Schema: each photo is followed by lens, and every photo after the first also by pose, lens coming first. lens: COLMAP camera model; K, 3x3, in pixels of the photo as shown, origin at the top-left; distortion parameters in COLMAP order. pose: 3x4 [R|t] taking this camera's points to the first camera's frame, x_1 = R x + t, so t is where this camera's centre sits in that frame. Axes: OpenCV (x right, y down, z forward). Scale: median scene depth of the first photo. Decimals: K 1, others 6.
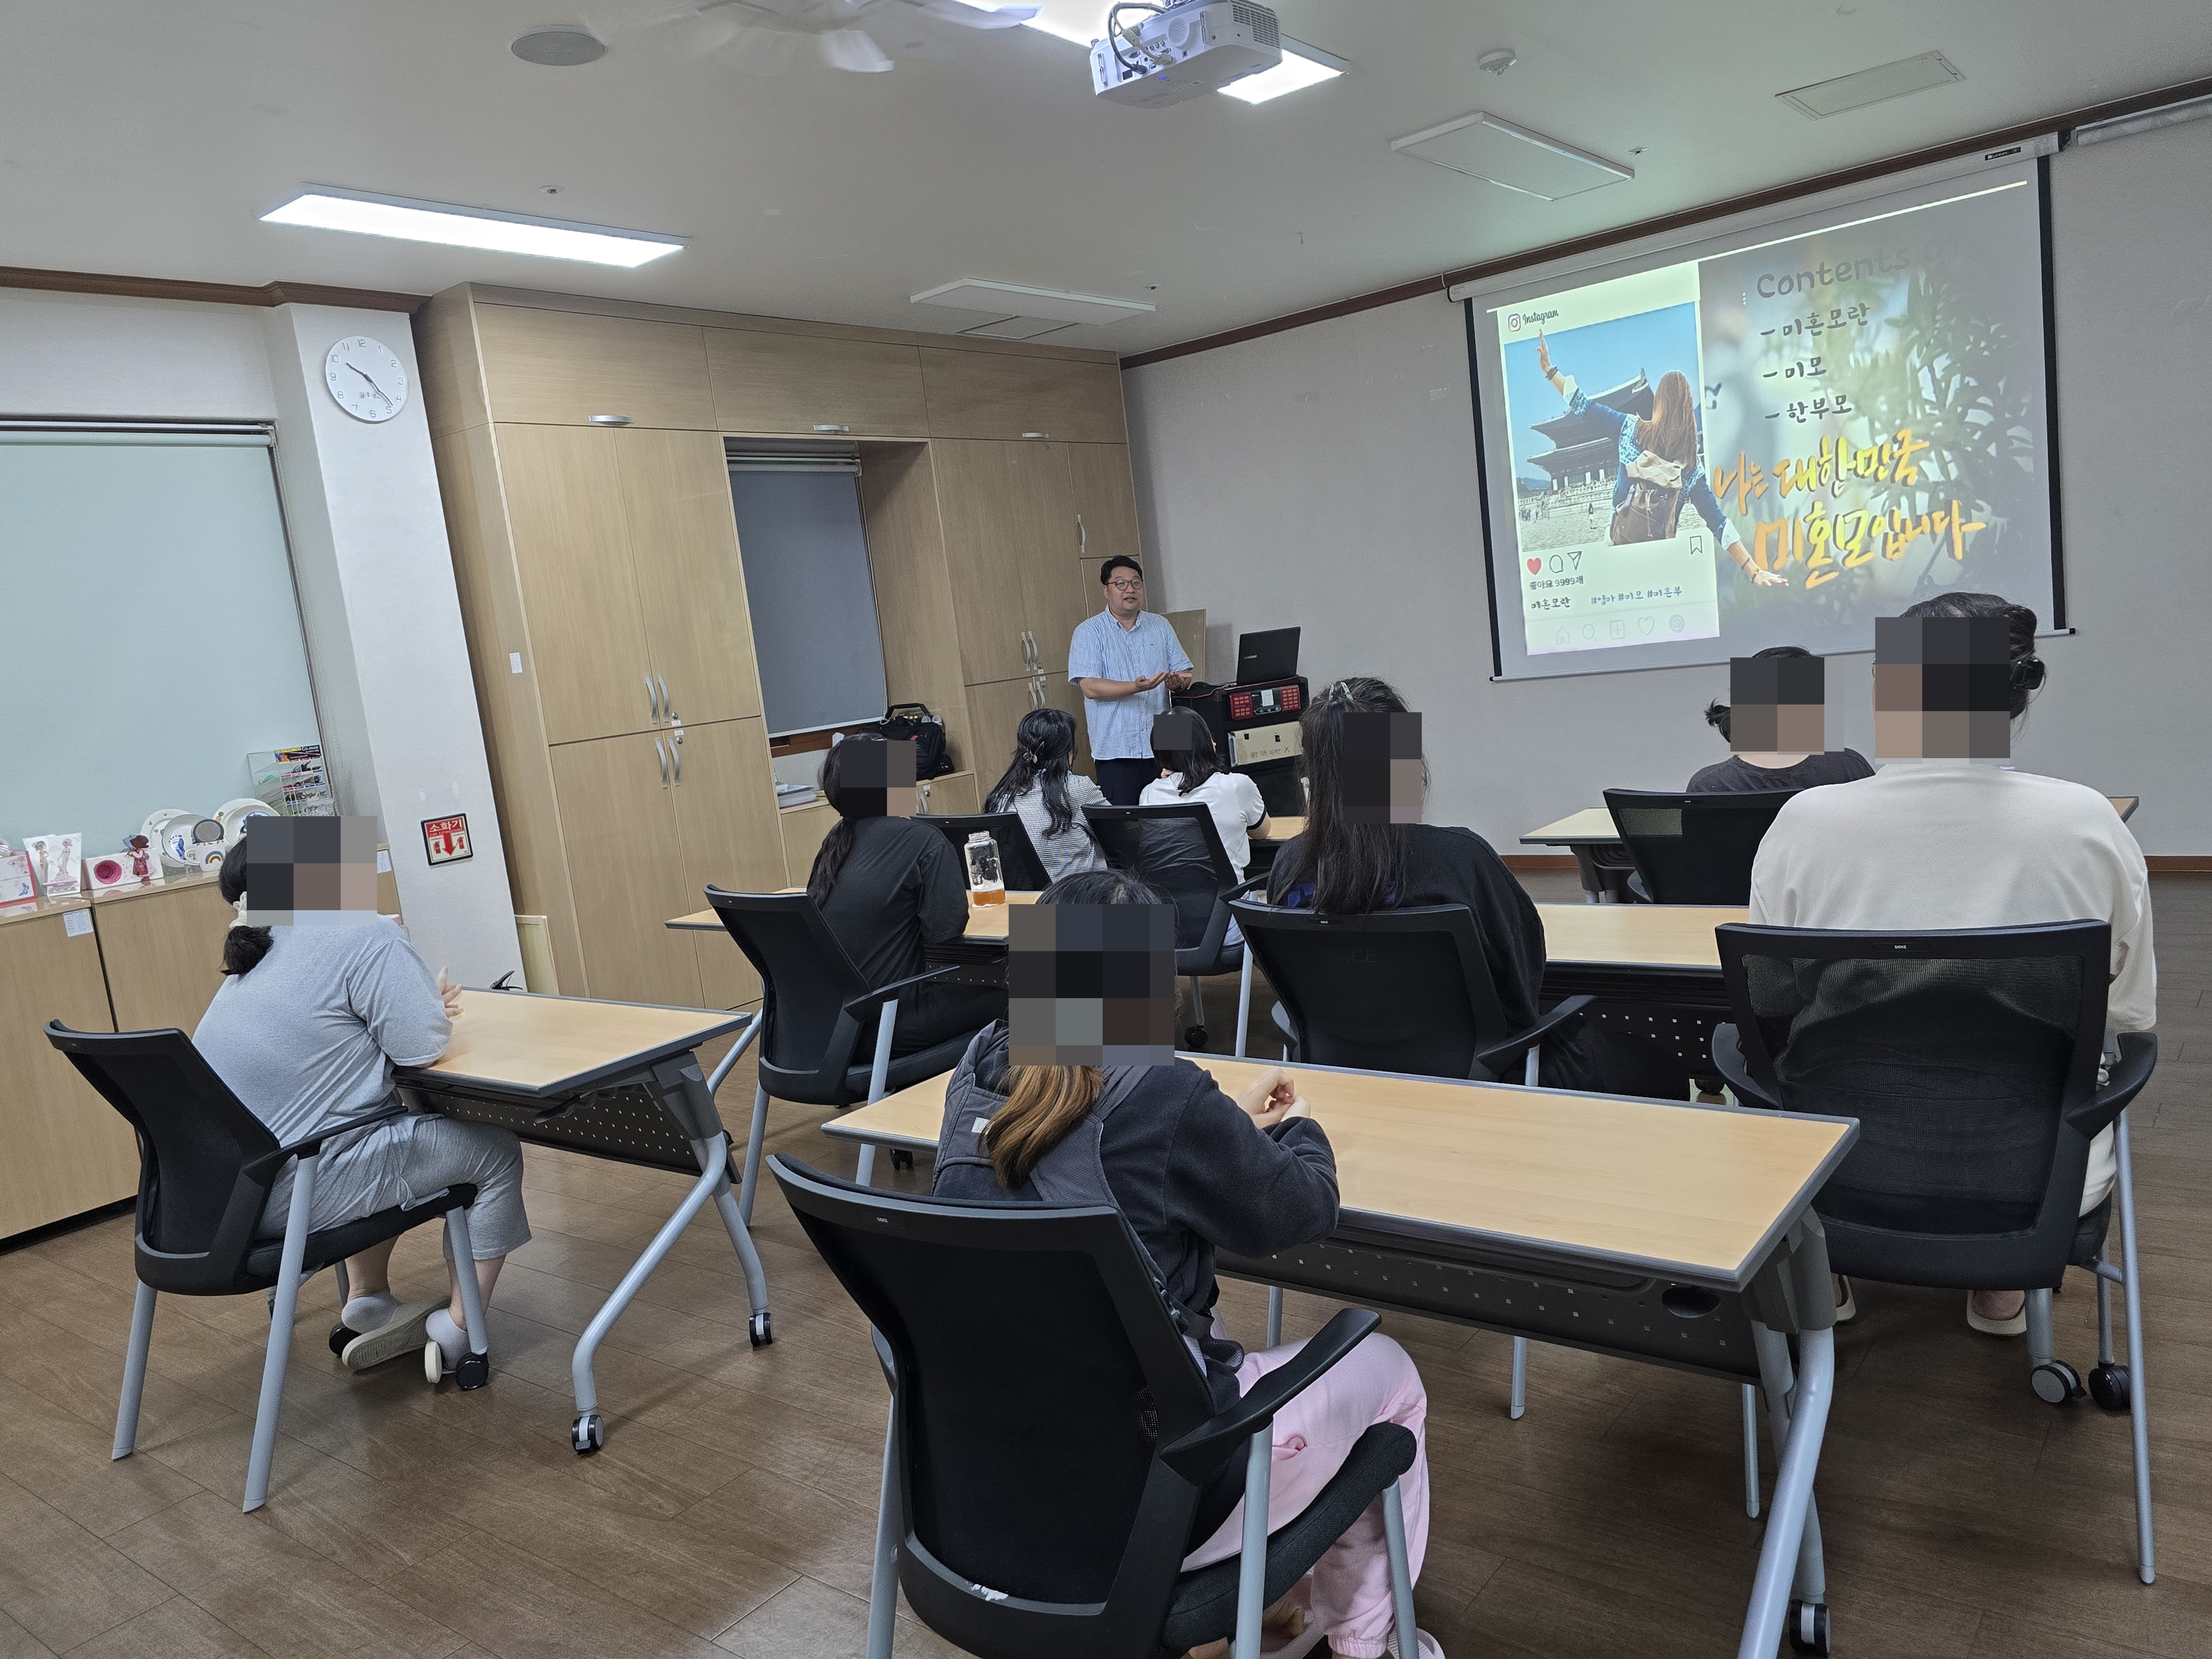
lens RADIAL K [[1639.0, 0, 1106.0], [0, 1639.0, 829.5], [0, 0, 1]] dist [0.183299, -0.086680]
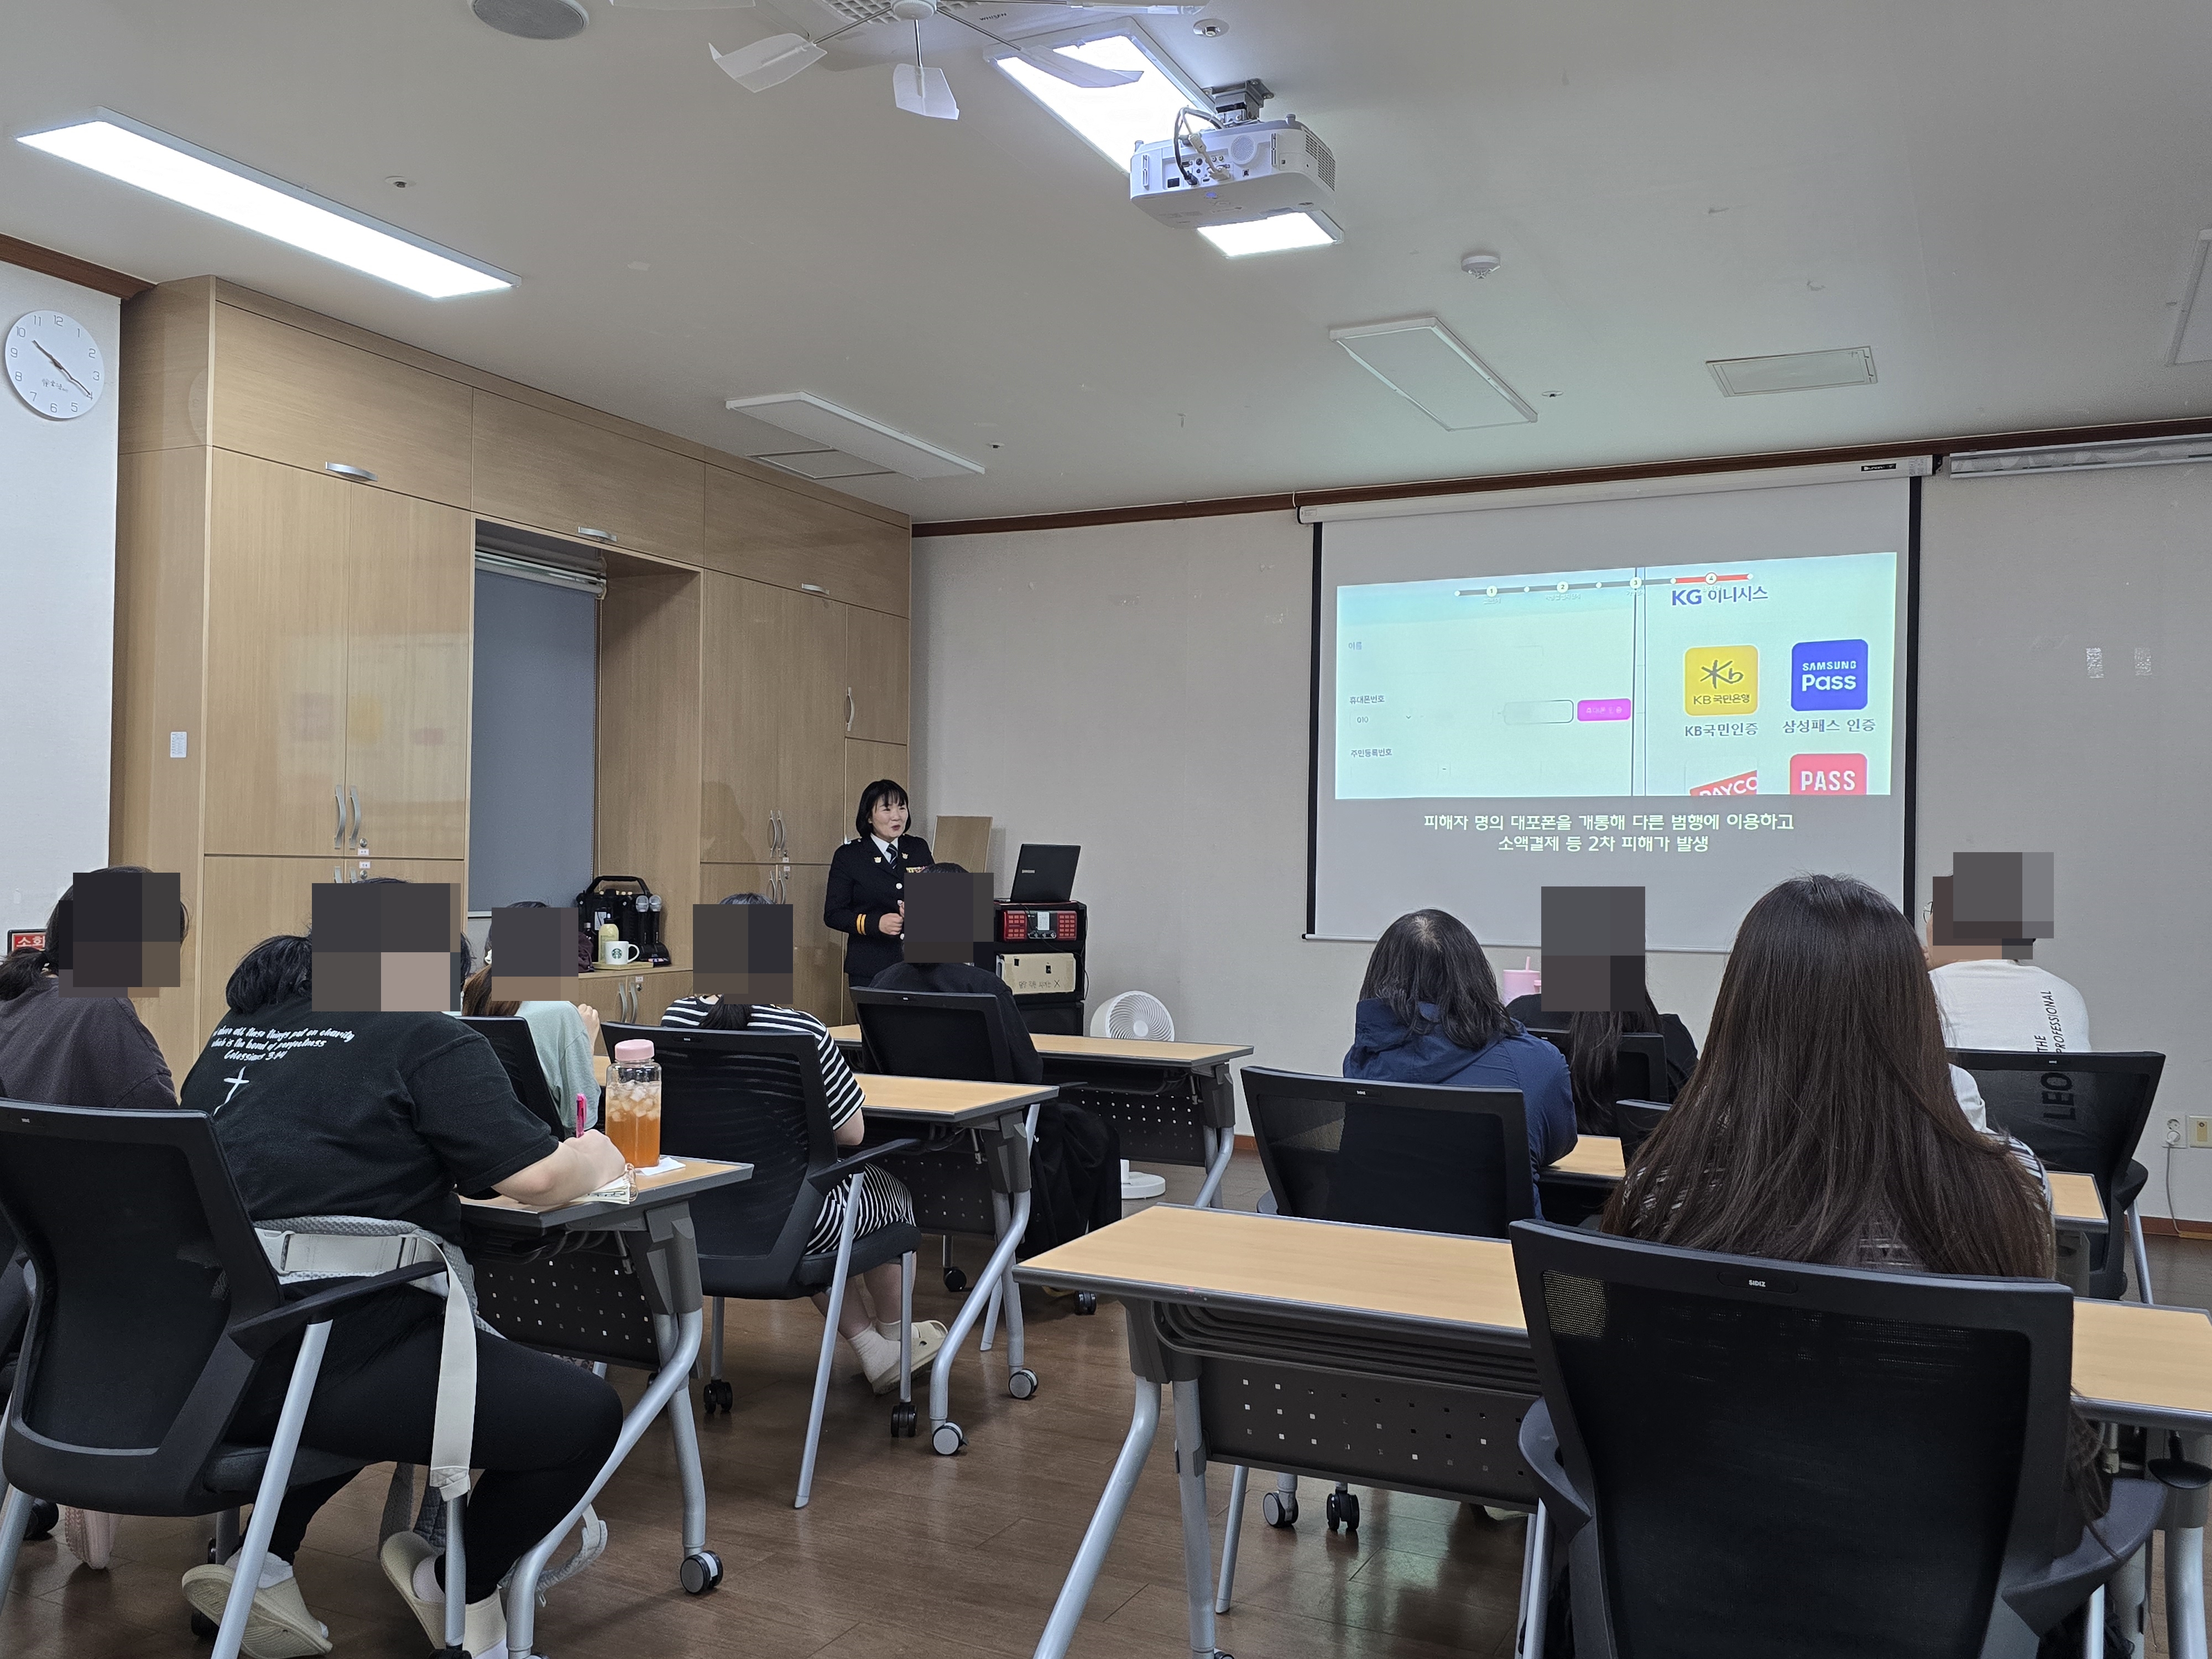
lens RADIAL K [[1887.8, 0, 1106.0], [0, 1887.8, 829.5], [0, 0, 1]] dist [0.237954, -0.201984]
pose [[0.966278, 0.130892, 0.221751, -0.133010], [-0.095382, 0.981851, -0.163925, 0.044858], [-0.239183, 0.137246, 0.961226, 0.035480]]
